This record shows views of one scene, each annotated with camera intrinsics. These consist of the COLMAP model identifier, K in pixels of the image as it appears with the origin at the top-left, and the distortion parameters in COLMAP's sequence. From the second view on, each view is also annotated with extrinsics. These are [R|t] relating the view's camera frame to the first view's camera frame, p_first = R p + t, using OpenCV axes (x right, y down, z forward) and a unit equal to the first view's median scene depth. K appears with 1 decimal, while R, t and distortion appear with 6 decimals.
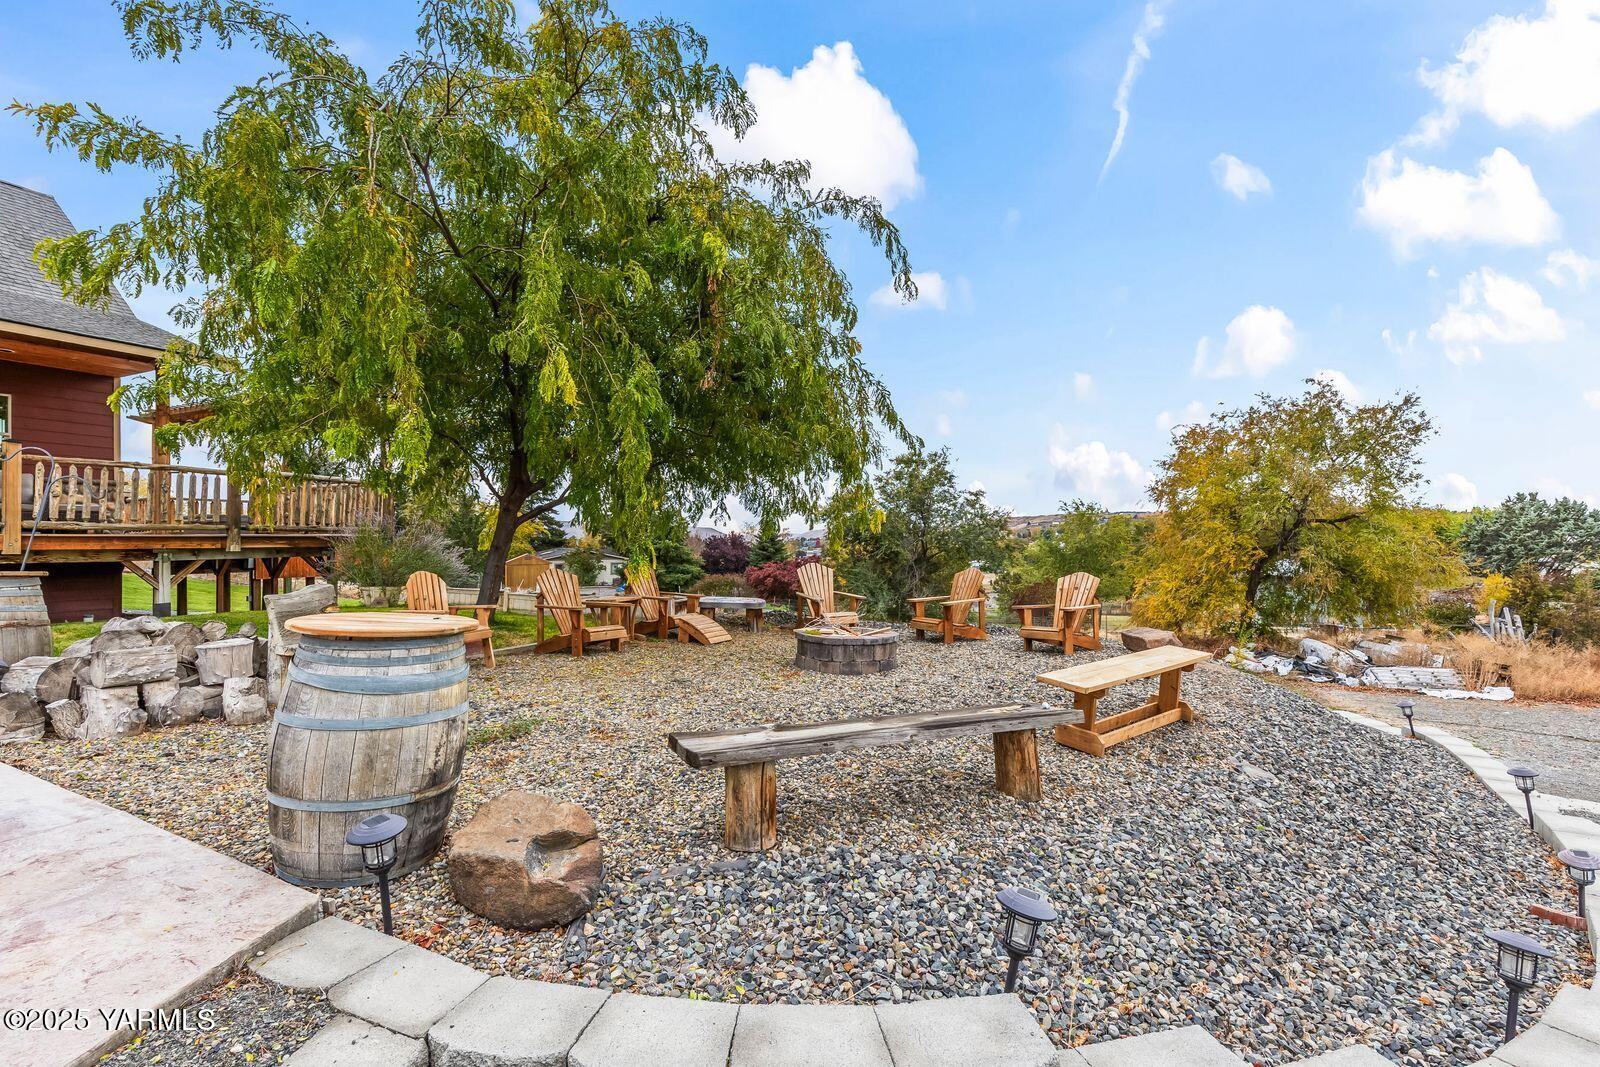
lens RADIAL K [[720.5, 0, 803.6], [0, 720.5, 539.3], [0, 0, 1]] dist [0.006944, -0.000171]
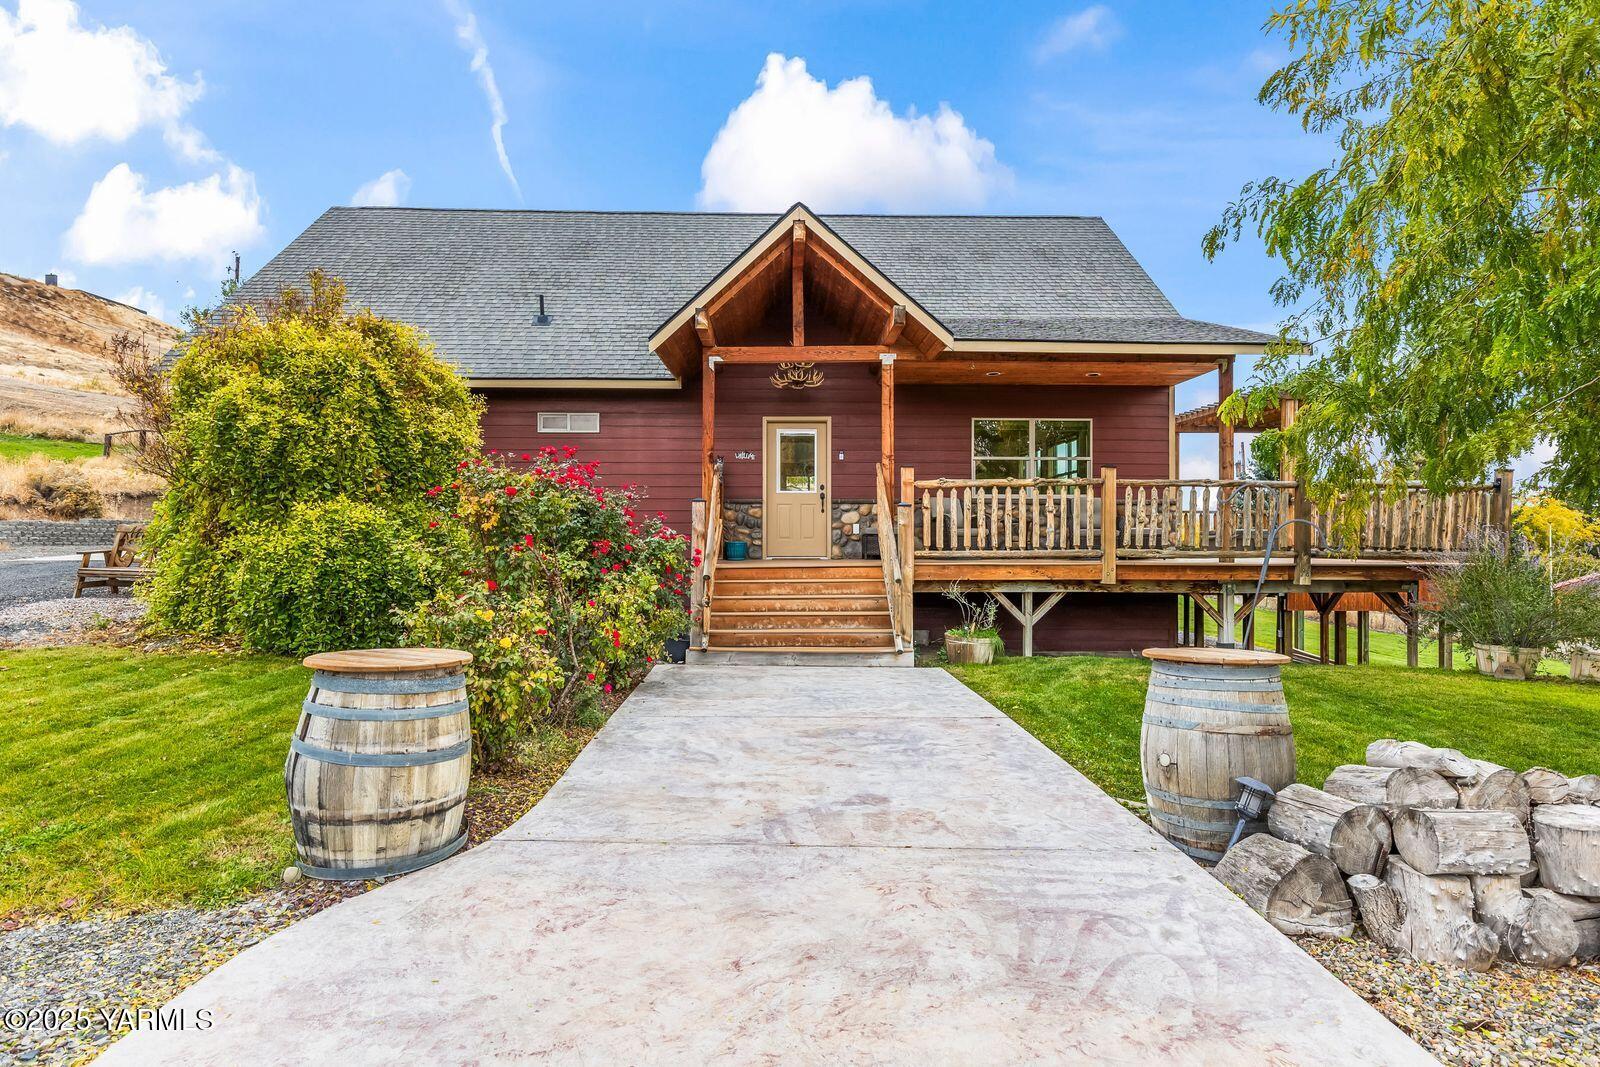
lens RADIAL K [[720.5, 0, 803.6], [0, 720.5, 539.3], [0, 0, 1]] dist [0.006944, -0.000171]
pose [[0.520620, 0.023986, -0.853451, -0.467676], [-0.003460, 0.999656, 0.025984, -0.060402], [0.853781, -0.010575, 0.520524, 0.148705]]
